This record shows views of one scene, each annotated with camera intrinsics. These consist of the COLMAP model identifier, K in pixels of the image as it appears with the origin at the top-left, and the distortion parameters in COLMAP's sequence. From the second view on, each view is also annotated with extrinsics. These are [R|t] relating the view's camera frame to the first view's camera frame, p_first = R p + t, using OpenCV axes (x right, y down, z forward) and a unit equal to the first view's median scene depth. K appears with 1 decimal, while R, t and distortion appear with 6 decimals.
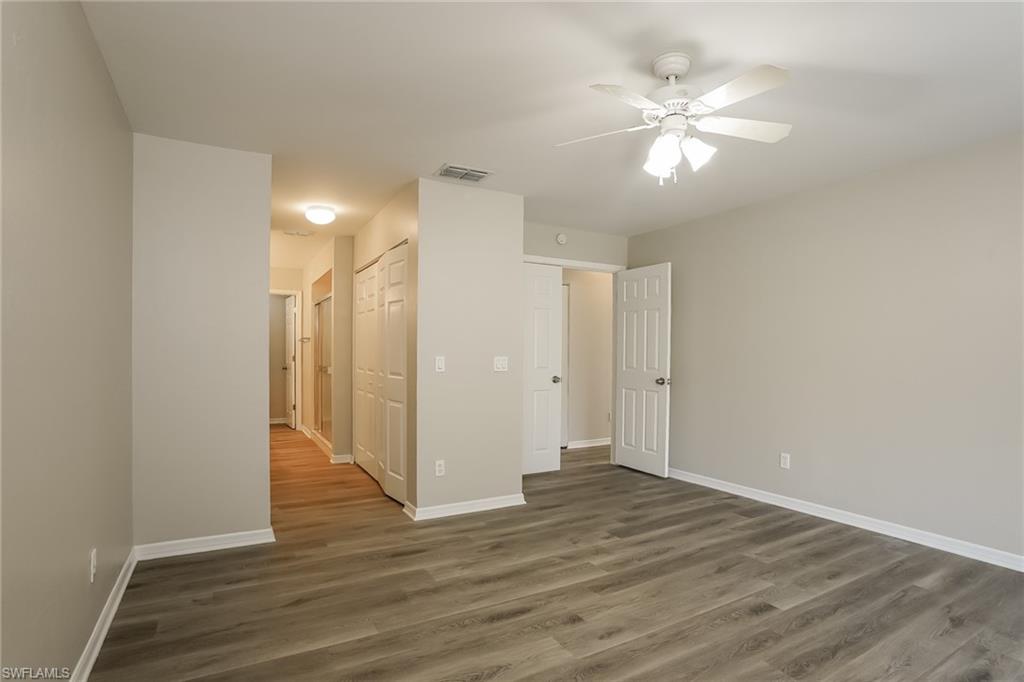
lens RADIAL K [[475.1, 0, 512.5], [0, 475.1, 348.6], [0, 0, 1]] dist [-0.036116, 0.021454]
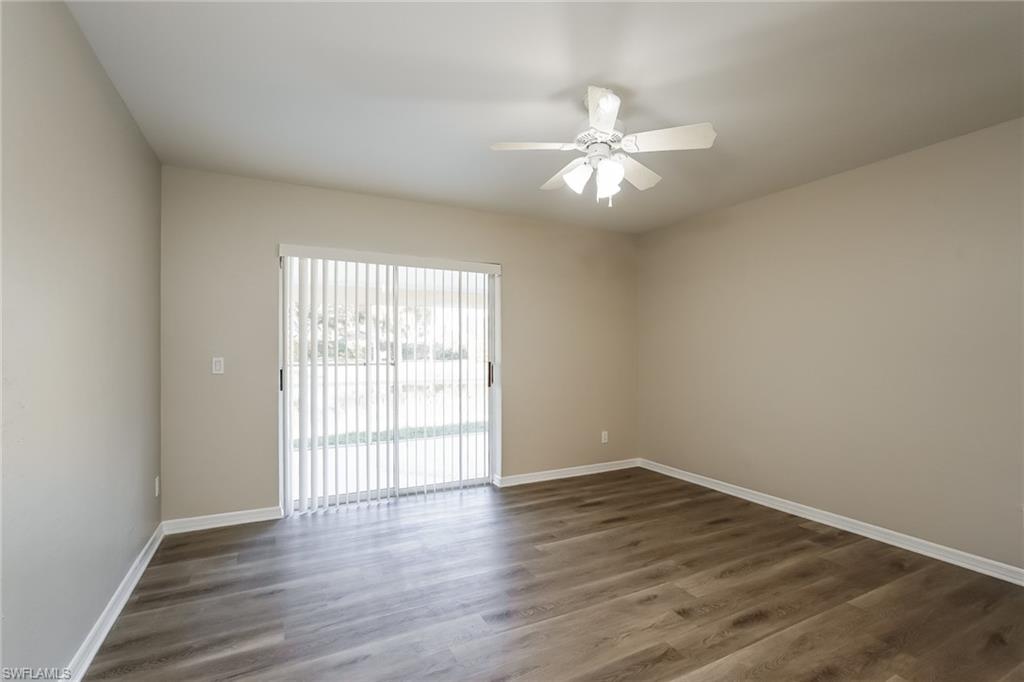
lens RADIAL K [[475.1, 0, 512.5], [0, 475.1, 348.6], [0, 0, 1]] dist [-0.036116, 0.021454]
pose [[-0.999913, -0.012586, 0.003866, 0.520316], [-0.012643, 0.999806, -0.015095, 0.003247], [-0.003675, -0.015142, -0.999879, 2.063659]]
